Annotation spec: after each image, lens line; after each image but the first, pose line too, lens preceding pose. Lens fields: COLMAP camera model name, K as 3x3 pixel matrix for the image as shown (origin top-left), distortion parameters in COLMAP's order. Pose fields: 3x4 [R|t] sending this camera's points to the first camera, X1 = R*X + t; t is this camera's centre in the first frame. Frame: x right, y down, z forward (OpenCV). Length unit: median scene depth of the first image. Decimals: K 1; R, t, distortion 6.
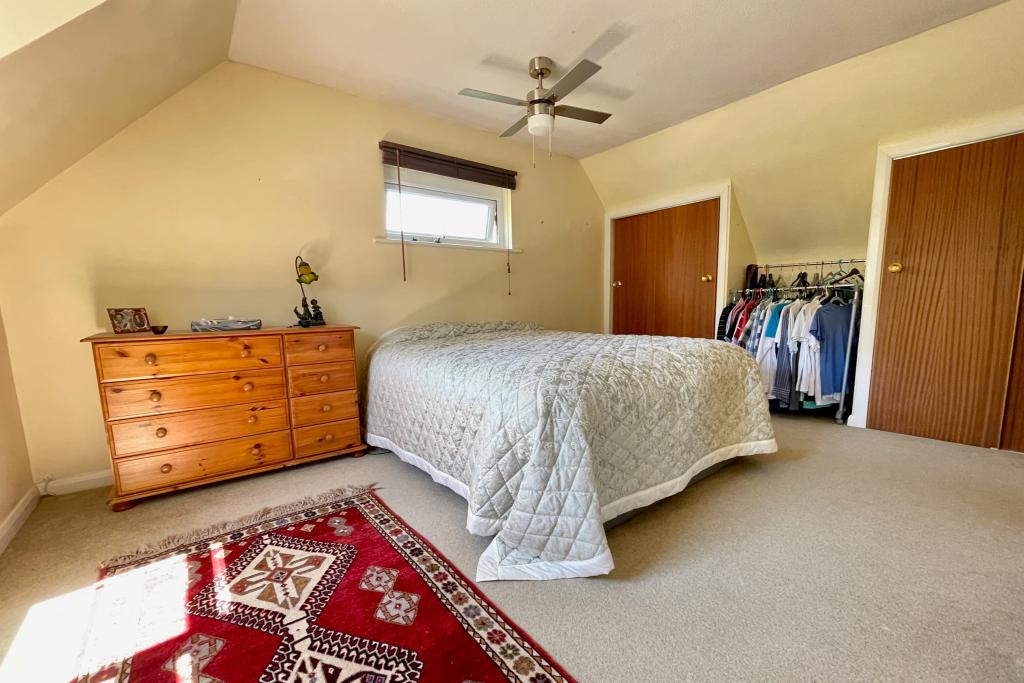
lens RADIAL K [[419.1, 0, 515.3], [0, 419.1, 341.9], [0, 0, 1]] dist [-0.002477, -0.000339]
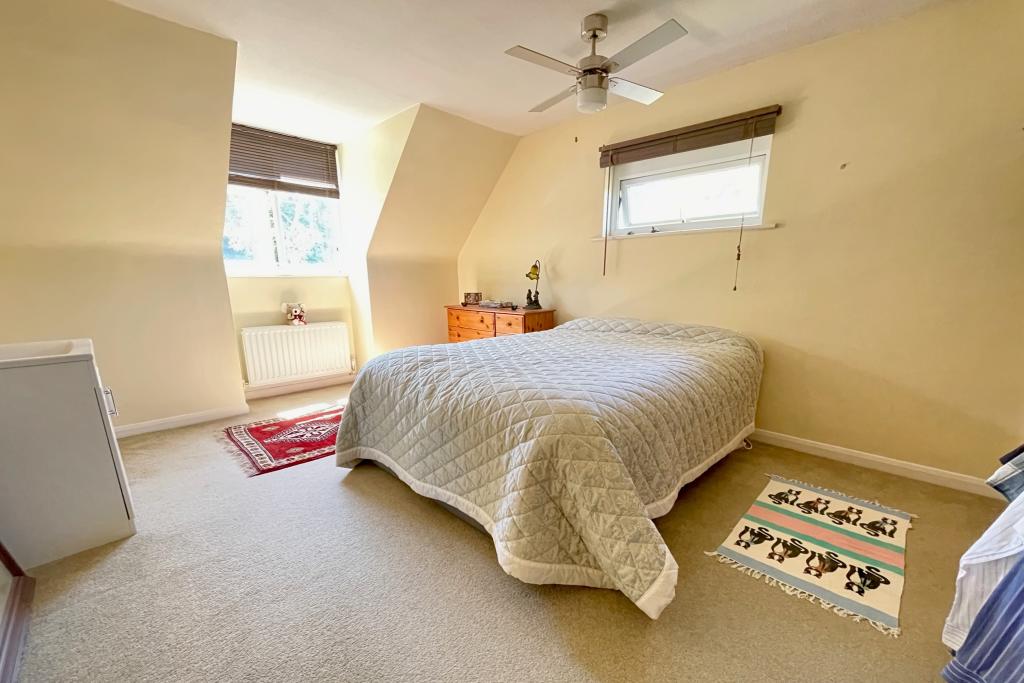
lens RADIAL K [[419.1, 0, 515.3], [0, 419.1, 341.9], [0, 0, 1]] dist [-0.002477, -0.000339]
pose [[0.137439, 0.160824, -0.977367, 0.936777], [-0.082032, 0.985189, 0.150575, -0.134658], [0.987108, 0.059480, 0.148596, 0.712706]]
